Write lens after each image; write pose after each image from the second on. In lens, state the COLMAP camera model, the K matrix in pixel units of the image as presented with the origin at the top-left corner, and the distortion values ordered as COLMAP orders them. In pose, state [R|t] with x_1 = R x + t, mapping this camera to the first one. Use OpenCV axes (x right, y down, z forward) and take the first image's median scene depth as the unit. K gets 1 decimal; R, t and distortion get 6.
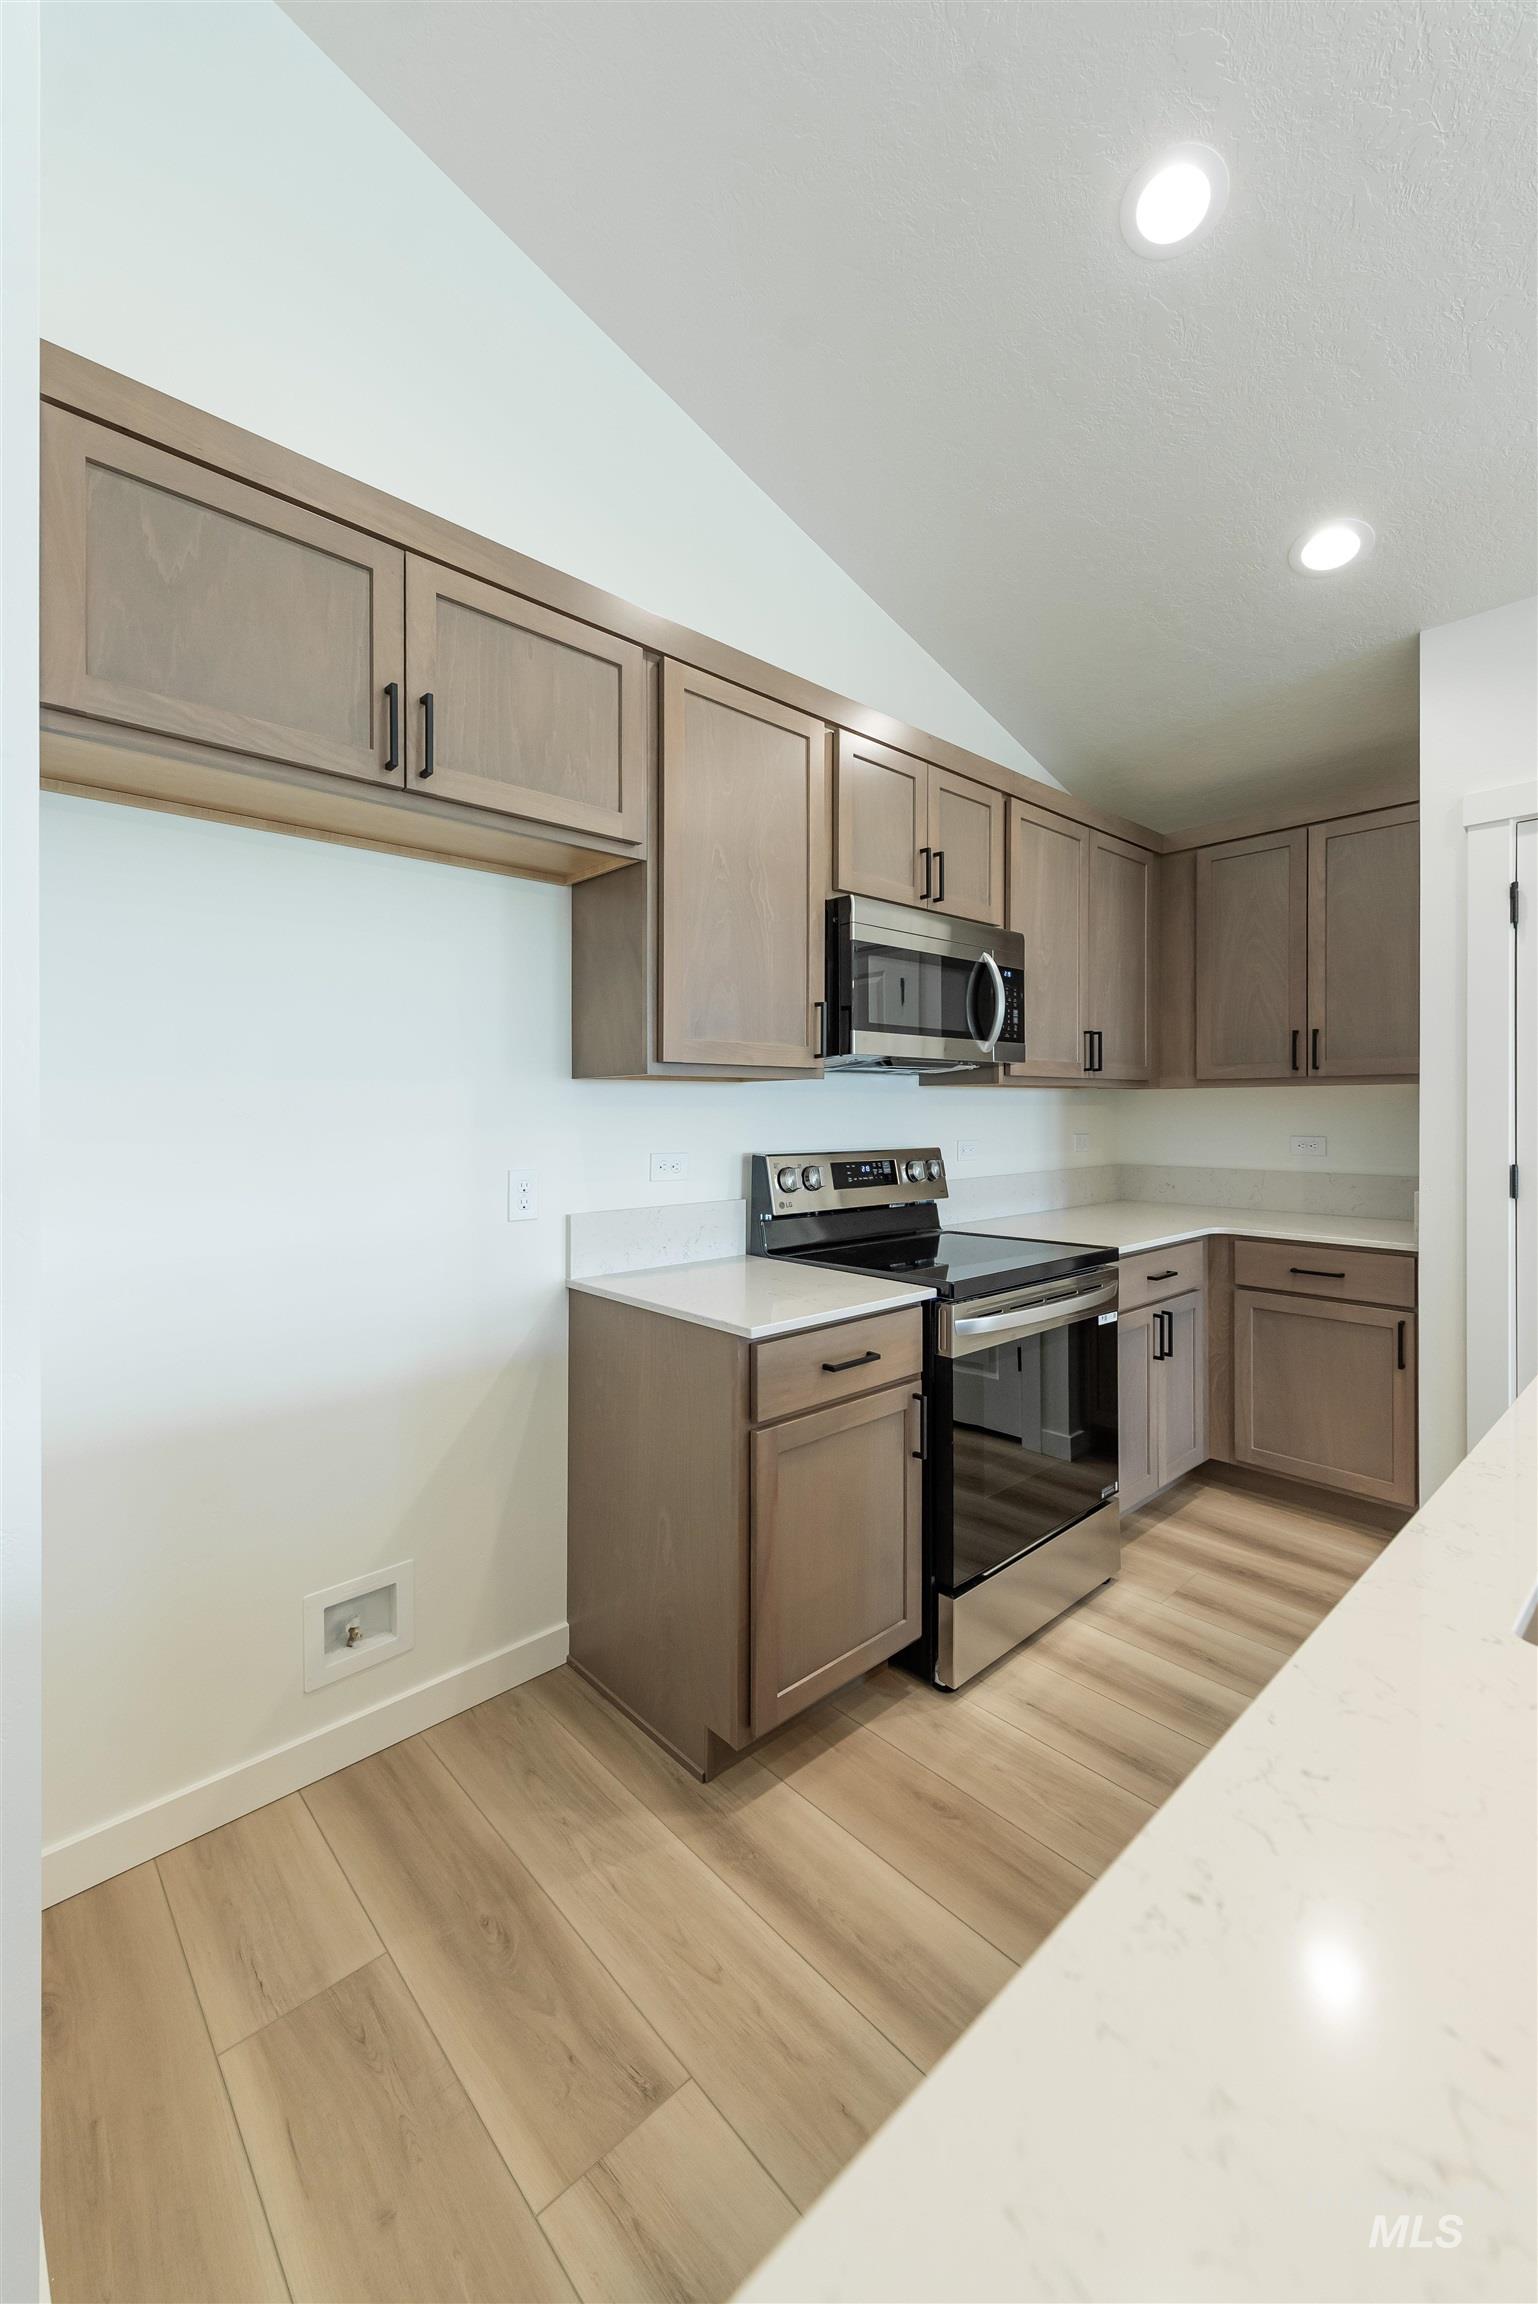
lens RADIAL K [[909.3, 0, 765.6], [0, 909.3, 1108.9], [0, 0, 1]] dist [0.000691, -0.000014]
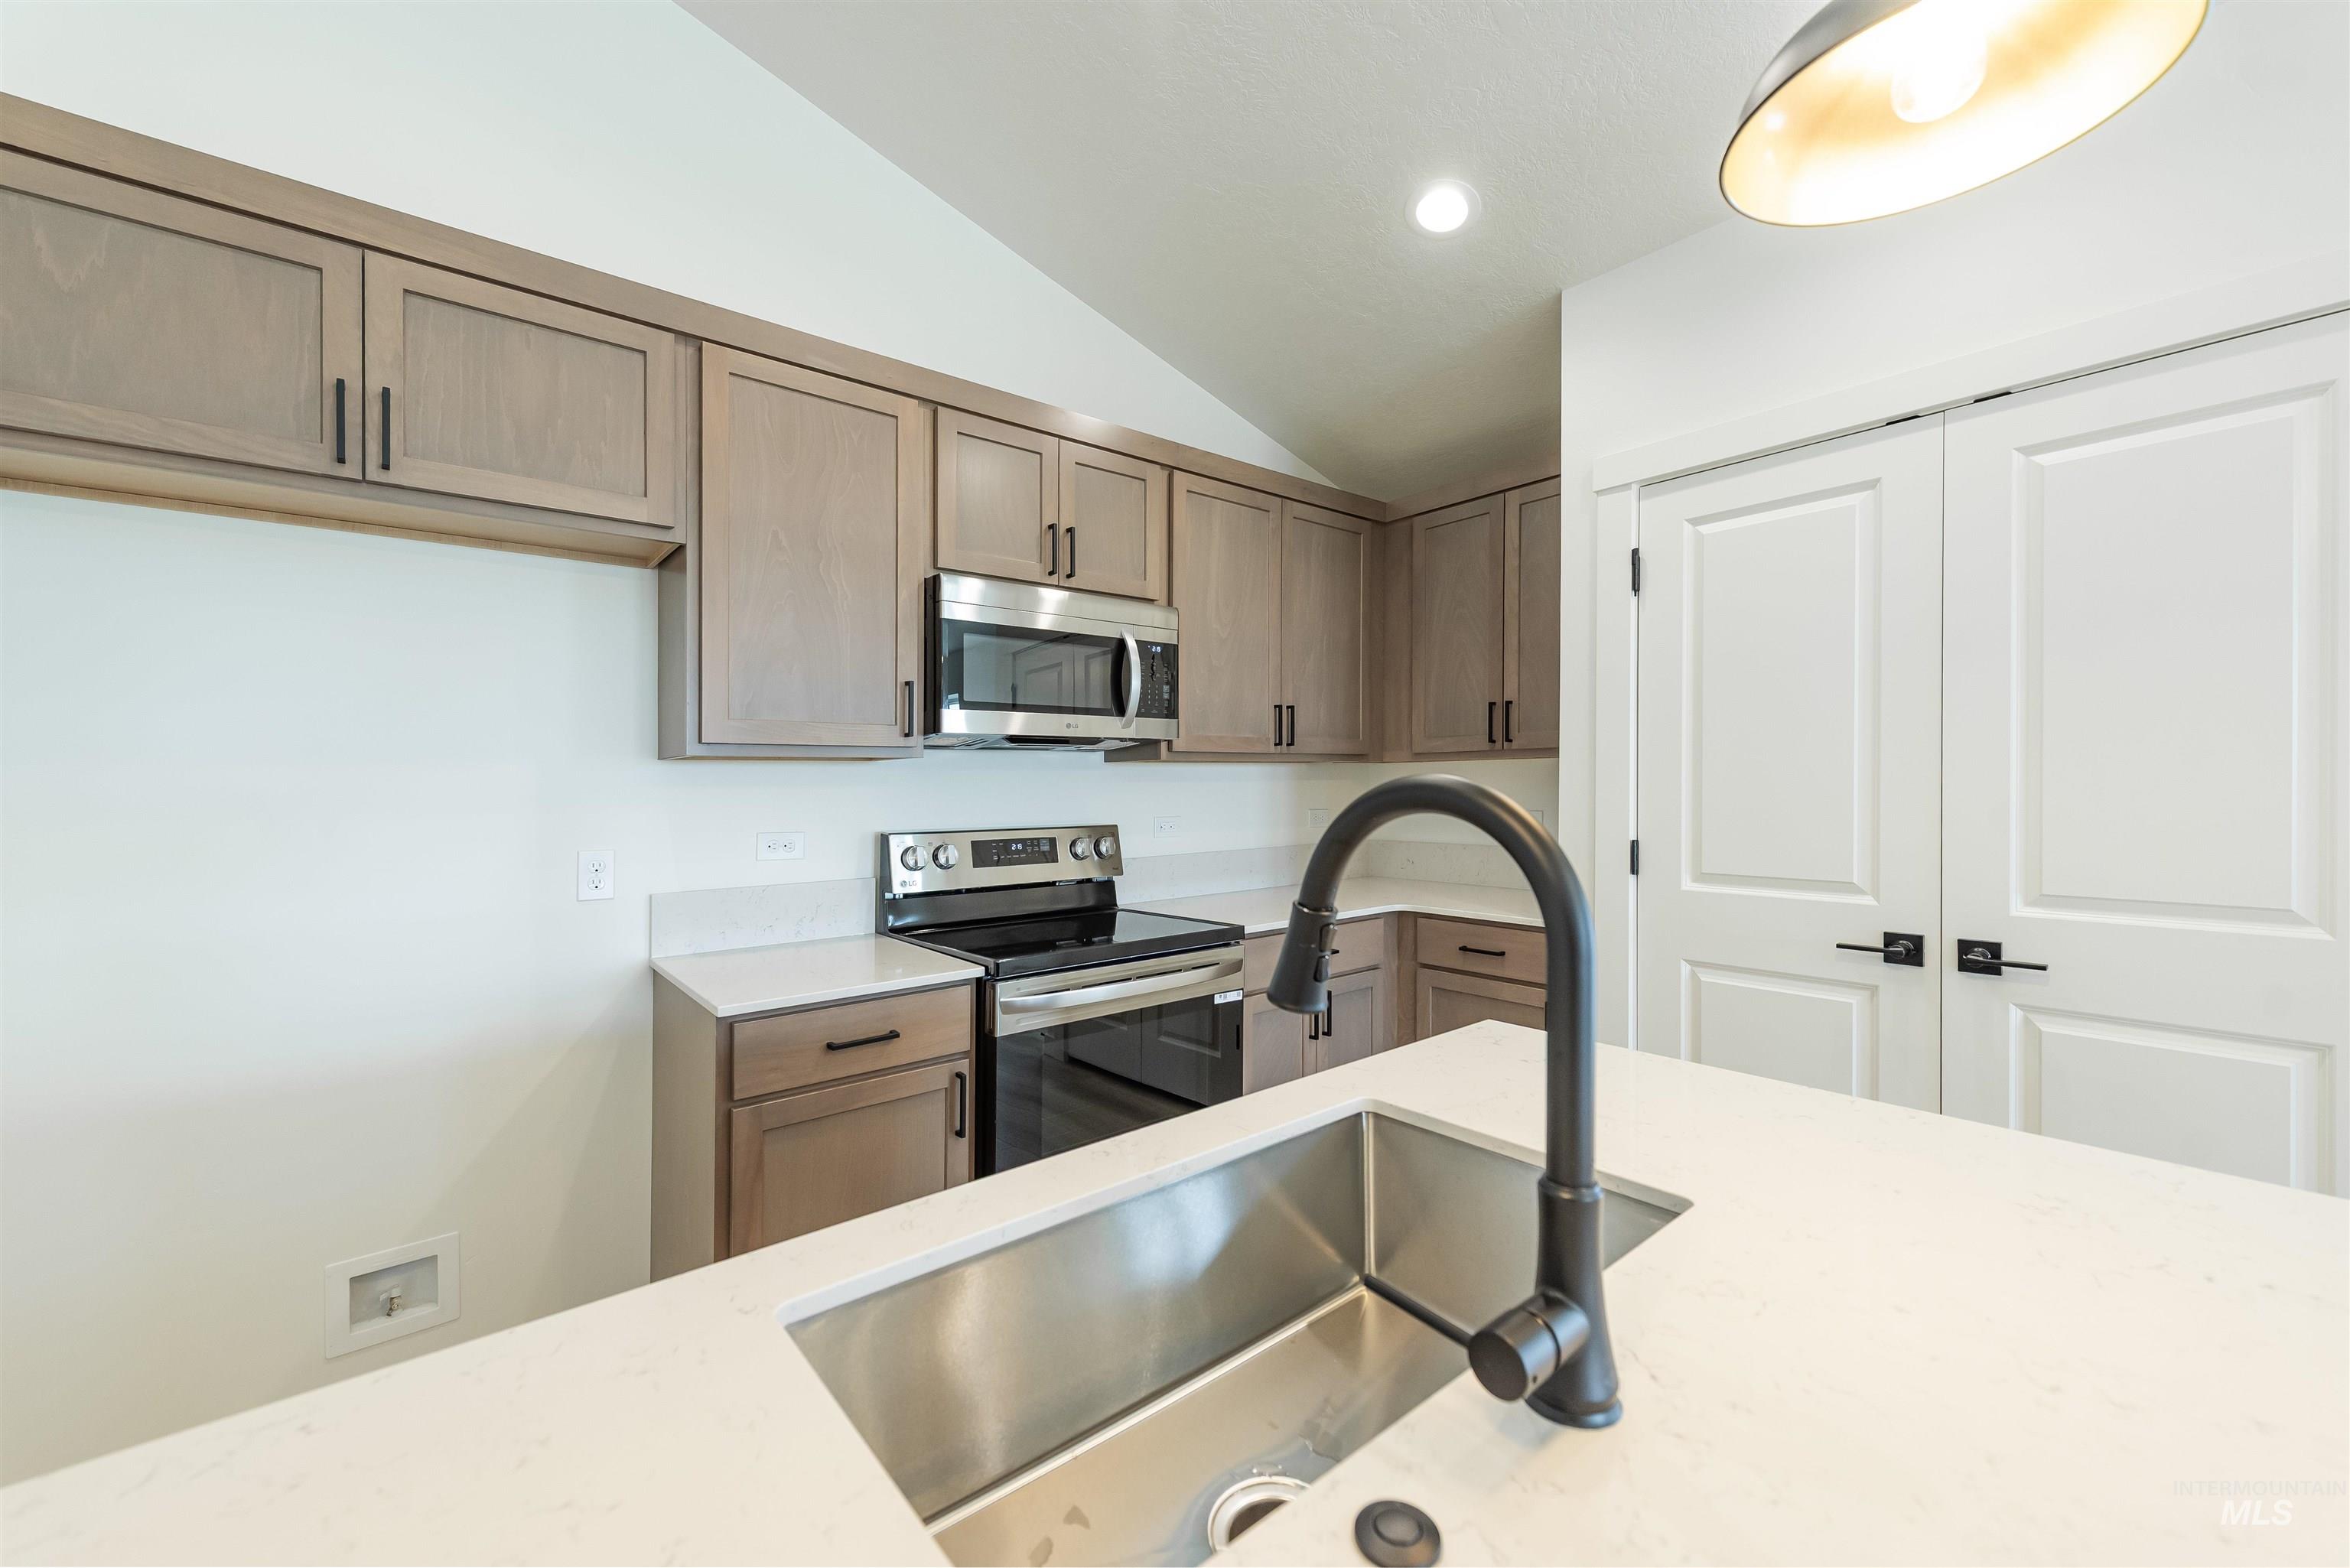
lens RADIAL K [[923.3, 0, 1175.0], [0, 923.3, 784.0], [0, 0, 1]] dist [-0.000357, -0.000595]
pose [[0.999170, -0.007333, -0.040071, 0.355384], [0.007379, 0.999972, 0.000992, -0.002618], [0.040063, -0.001287, 0.999196, -0.002780]]
